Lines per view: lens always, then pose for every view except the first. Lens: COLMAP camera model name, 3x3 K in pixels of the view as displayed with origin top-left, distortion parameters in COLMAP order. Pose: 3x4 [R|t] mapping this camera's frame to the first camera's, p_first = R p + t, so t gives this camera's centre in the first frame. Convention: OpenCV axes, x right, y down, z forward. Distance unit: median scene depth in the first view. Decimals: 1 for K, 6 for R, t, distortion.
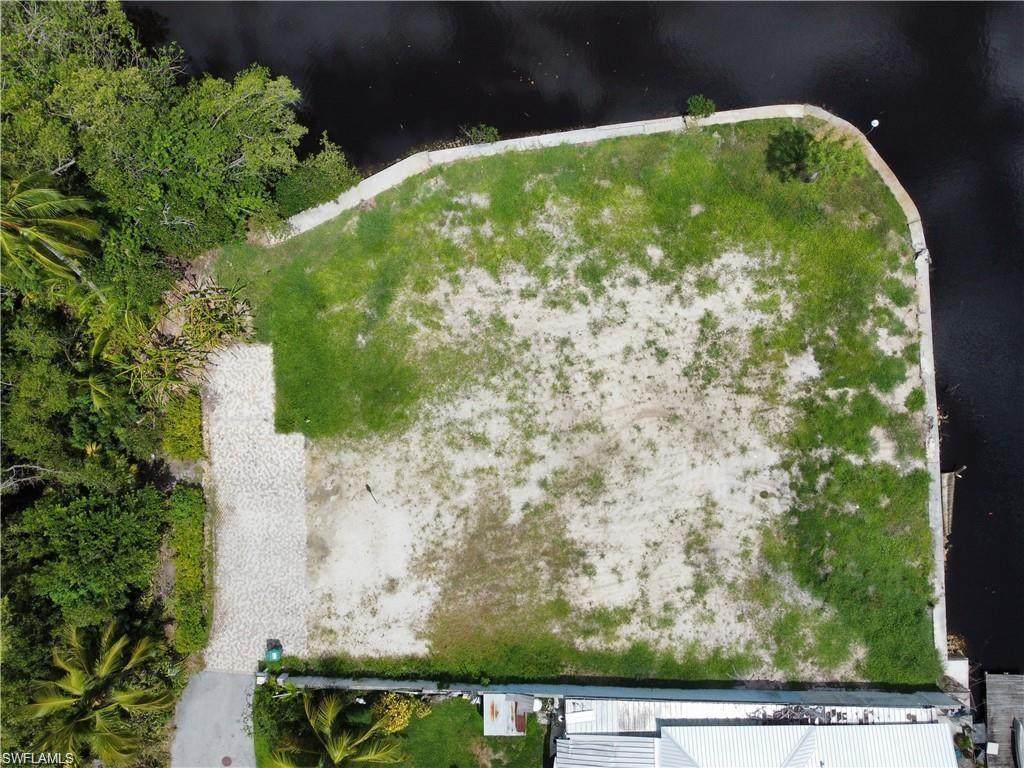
lens RADIAL K [[779.9, 0, 512.0], [0, 779.9, 384.0], [0, 0, 1]] dist [0.004063, -0.007428]
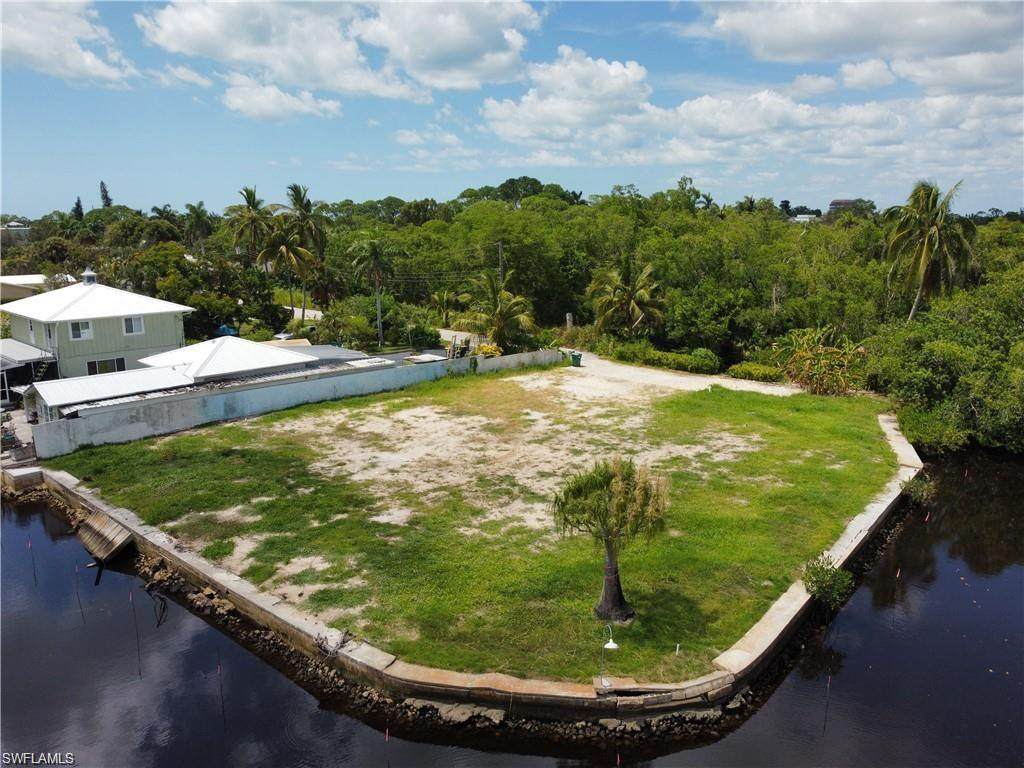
lens RADIAL K [[779.9, 0, 512.0], [0, 779.9, 384.0], [0, 0, 1]] dist [0.004063, -0.007428]
pose [[-0.709043, 0.169746, -0.684430, 0.752057], [-0.704915, -0.144778, 0.694359, -0.557852], [0.018774, 0.974795, 0.222310, 0.730041]]
